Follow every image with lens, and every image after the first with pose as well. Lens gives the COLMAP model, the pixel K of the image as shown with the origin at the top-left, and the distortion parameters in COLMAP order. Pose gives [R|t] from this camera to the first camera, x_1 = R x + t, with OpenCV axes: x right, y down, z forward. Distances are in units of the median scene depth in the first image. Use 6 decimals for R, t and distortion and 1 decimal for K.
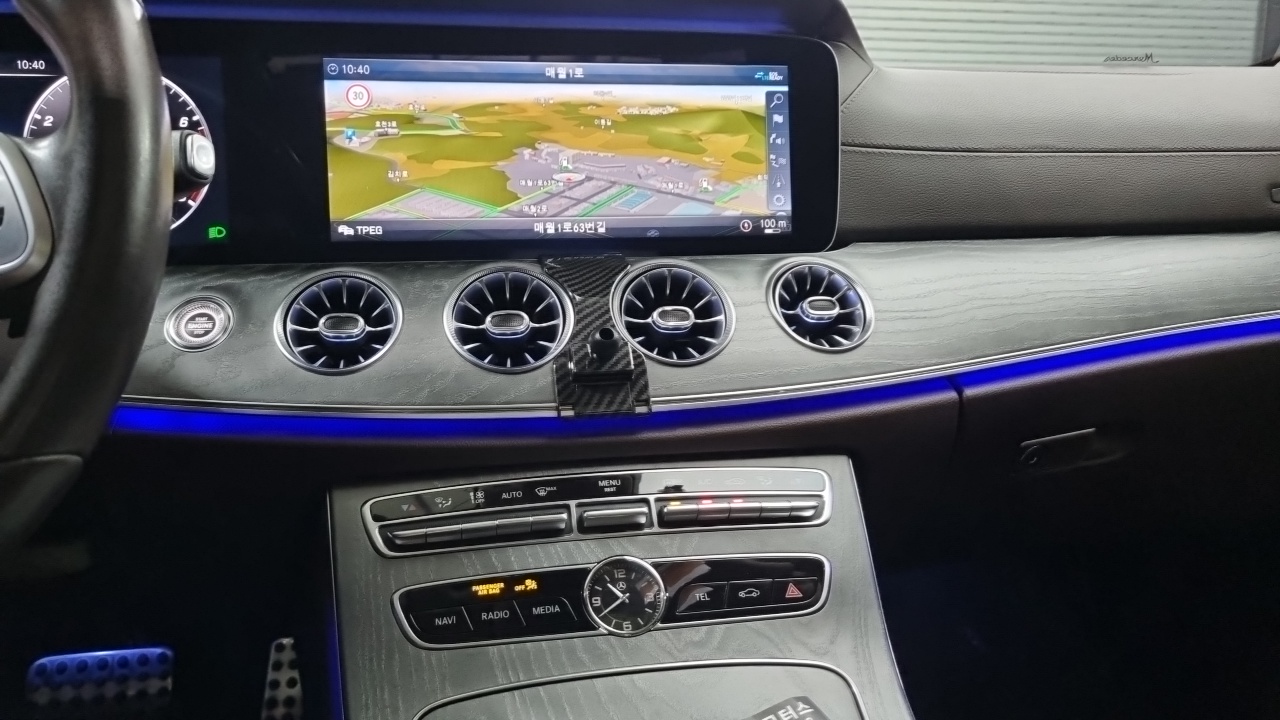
lens RADIAL K [[964.9, 0, 623.2], [0, 964.9, 359.8], [0, 0, 1]] dist [0.025344, -0.001802]
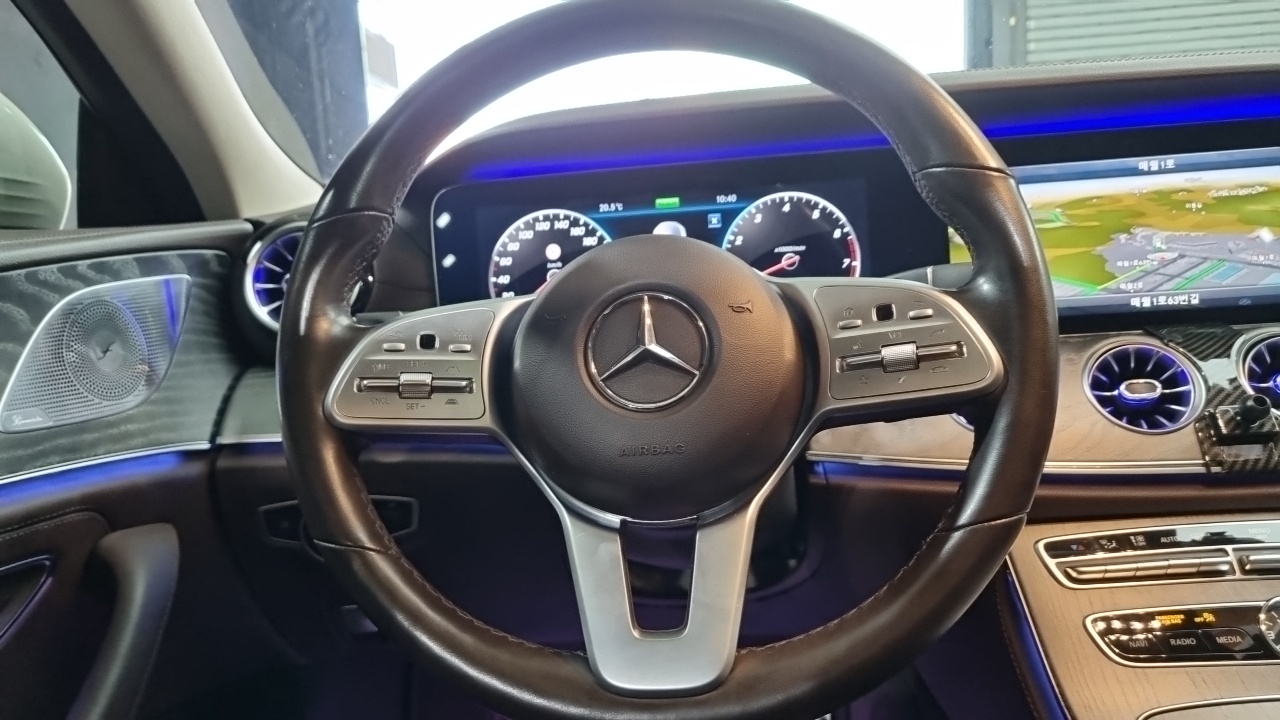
lens RADIAL K [[964.9, 0, 618.8], [0, 964.9, 367.2], [0, 0, 1]] dist [0.025344, -0.001802]
pose [[0.964418, -0.021377, -0.263516, -0.407862], [0.018139, 0.999727, -0.014715, -0.058586], [0.263759, 0.009411, 0.964543, -0.293416]]
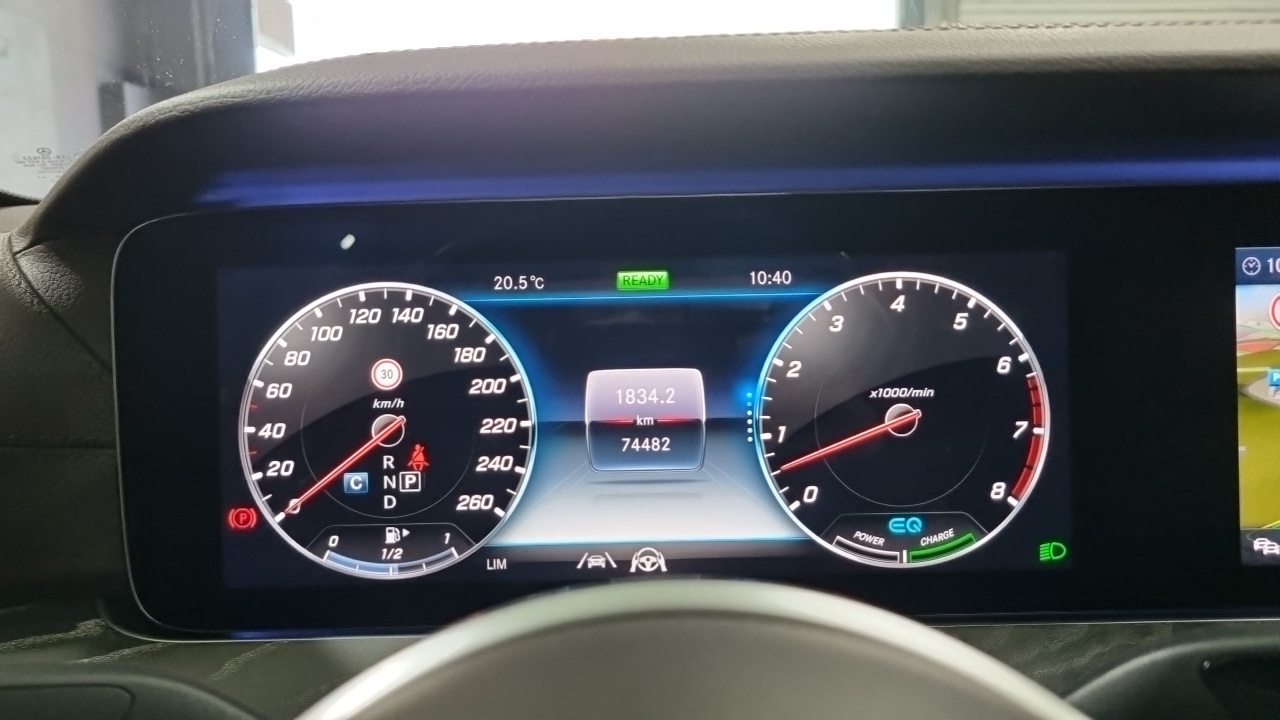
lens RADIAL K [[964.9, 0, 629.5], [0, 964.9, 358.9], [0, 0, 1]] dist [0.025344, -0.001802]
pose [[0.986992, 0.014739, -0.160092, -0.596103], [-0.016478, 0.999819, -0.009538, -0.244568], [0.159922, 0.012052, 0.987056, 0.391810]]
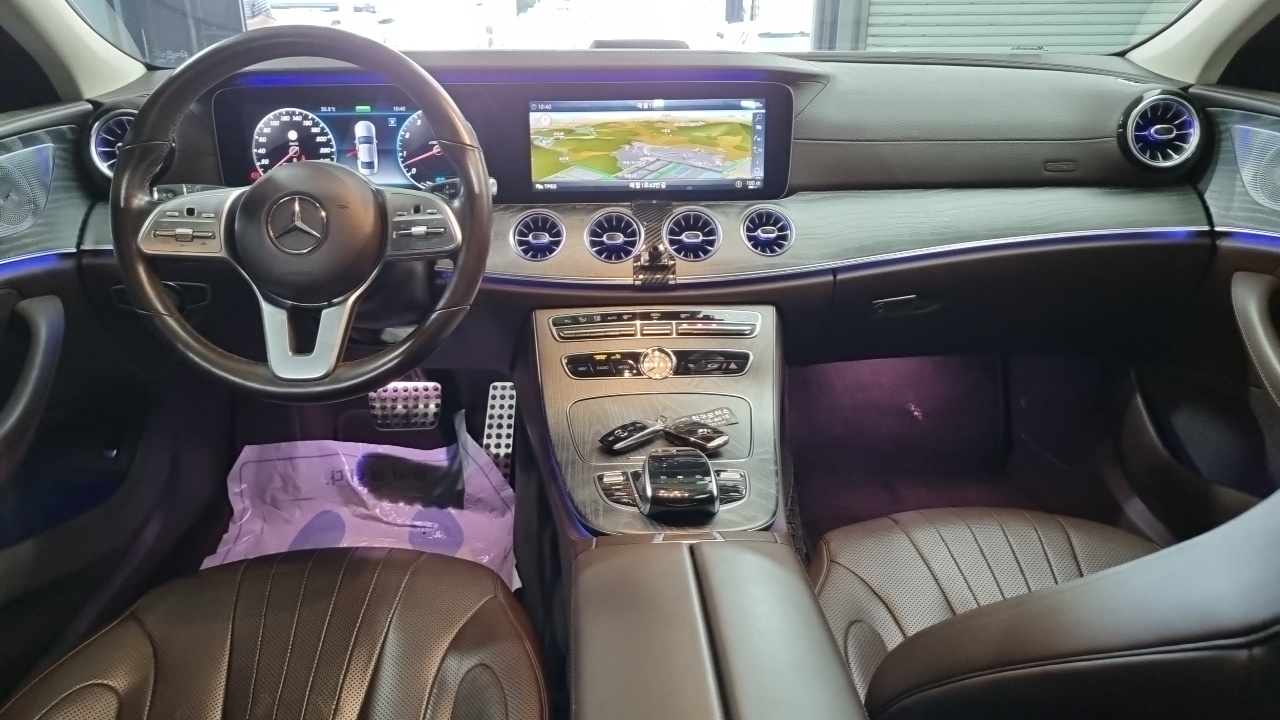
lens RADIAL K [[964.9, 0, 629.8], [0, 964.9, 364.3], [0, 0, 1]] dist [0.025344, -0.001802]
pose [[0.988227, 0.056783, -0.142064, 0.233688], [-0.024838, 0.975800, 0.217249, -0.228002], [0.150962, -0.211163, 0.965723, -1.112174]]
